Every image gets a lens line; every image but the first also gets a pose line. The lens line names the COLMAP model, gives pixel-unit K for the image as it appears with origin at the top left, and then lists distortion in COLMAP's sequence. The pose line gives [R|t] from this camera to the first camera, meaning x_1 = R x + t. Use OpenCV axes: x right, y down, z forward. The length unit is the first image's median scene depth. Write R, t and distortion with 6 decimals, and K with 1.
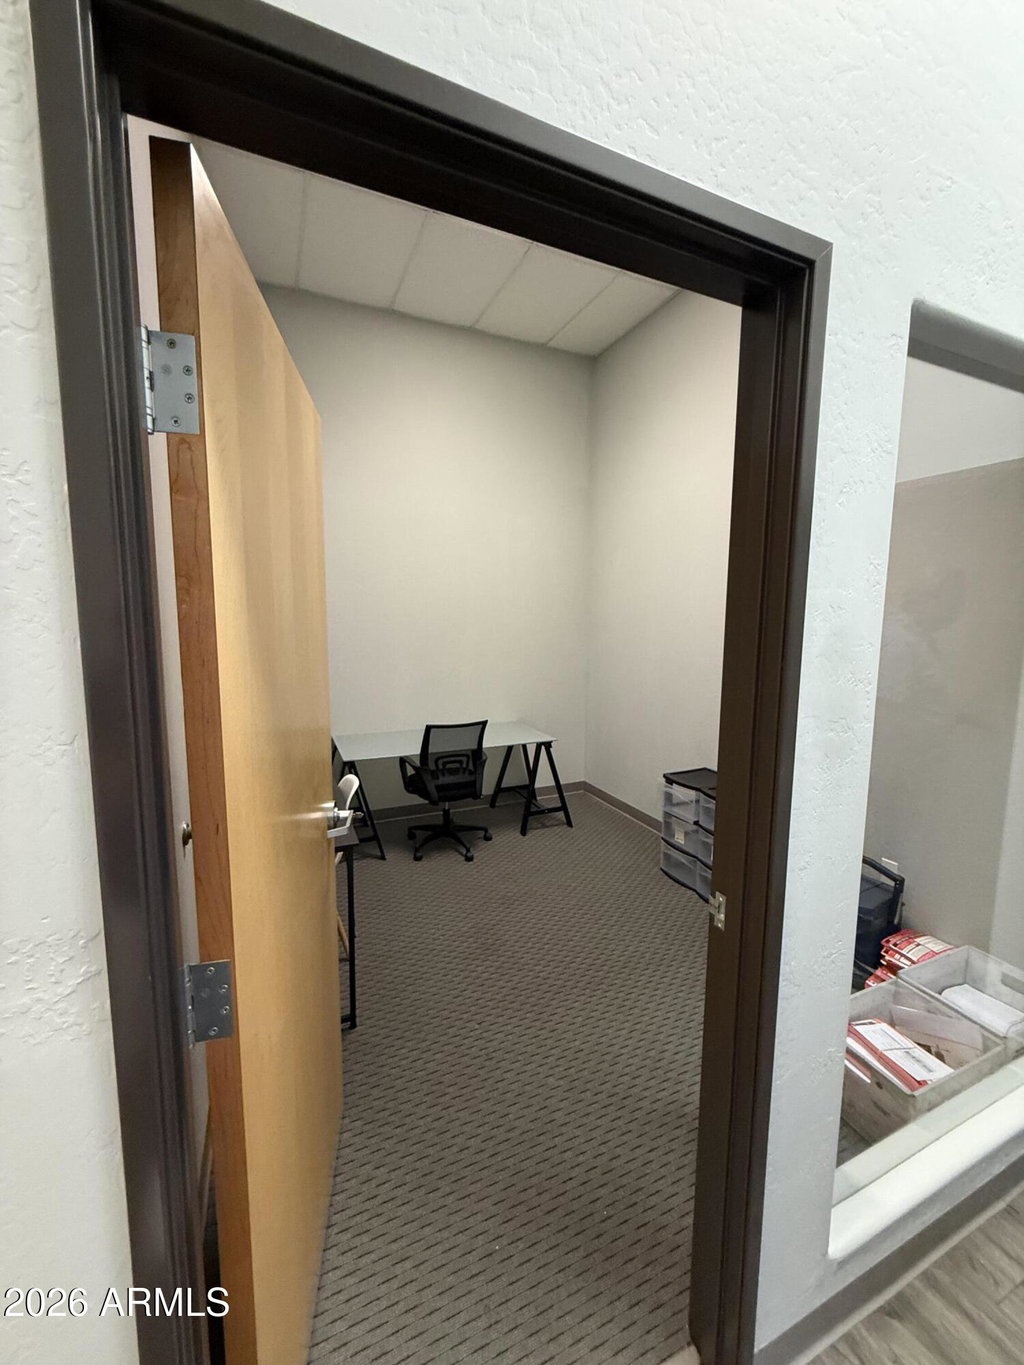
lens RADIAL K [[545.9, 0, 516.0], [0, 545.9, 677.3], [0, 0, 1]] dist [0.000631, 0.000539]
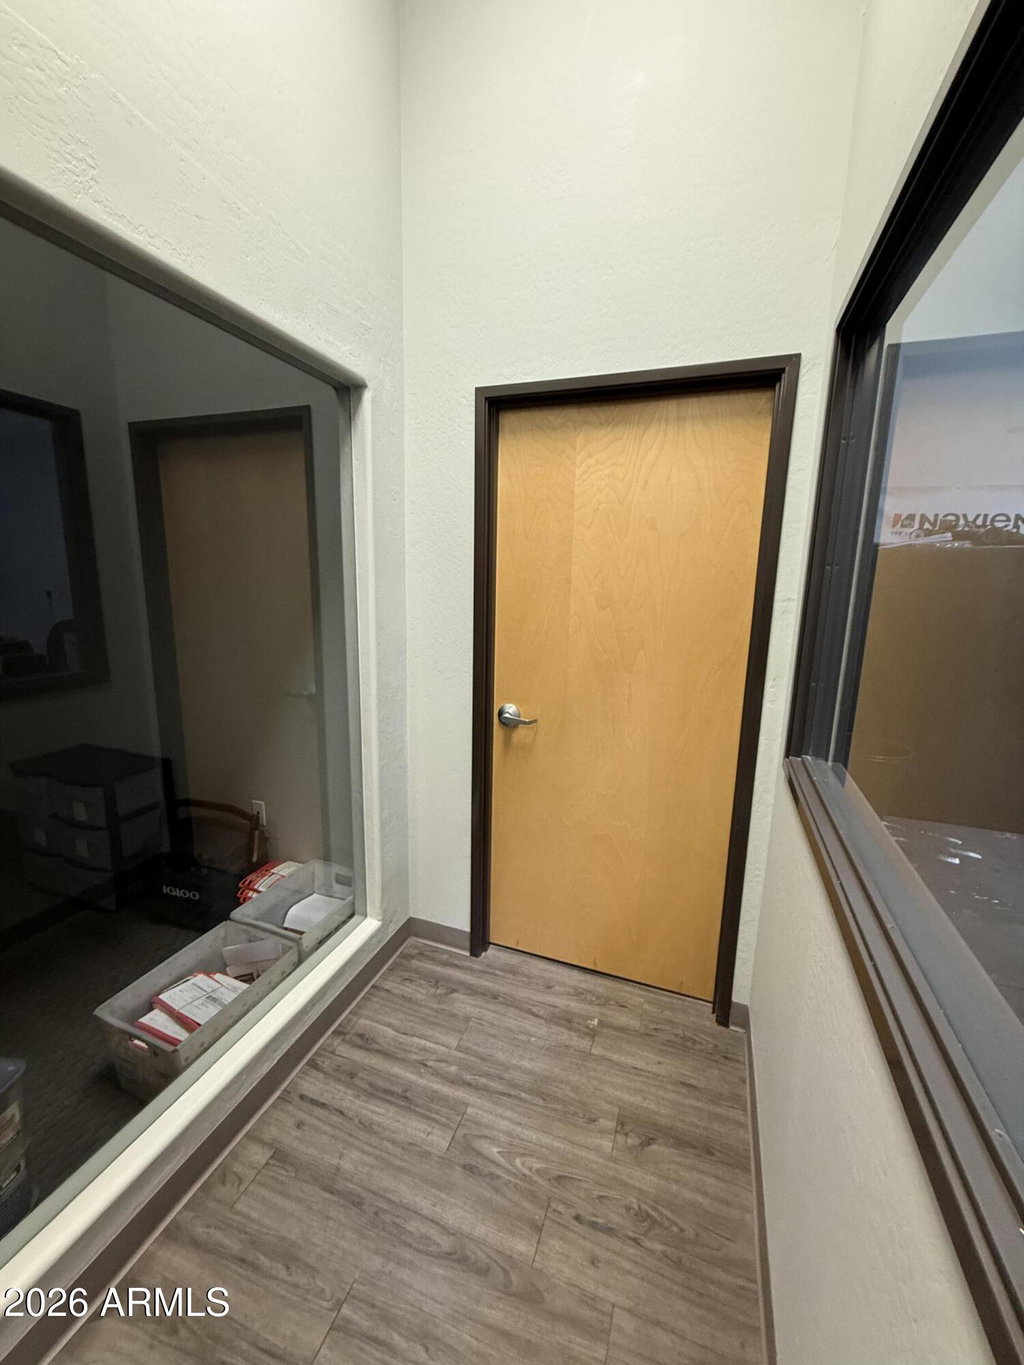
lens RADIAL K [[545.9, 0, 516.0], [0, 545.9, 677.3], [0, 0, 1]] dist [0.000631, 0.000539]
pose [[0.698460, -0.115866, 0.706207, 0.366740], [0.063831, 0.992960, 0.099783, 0.041125], [-0.712797, -0.024617, 0.700939, -0.052669]]
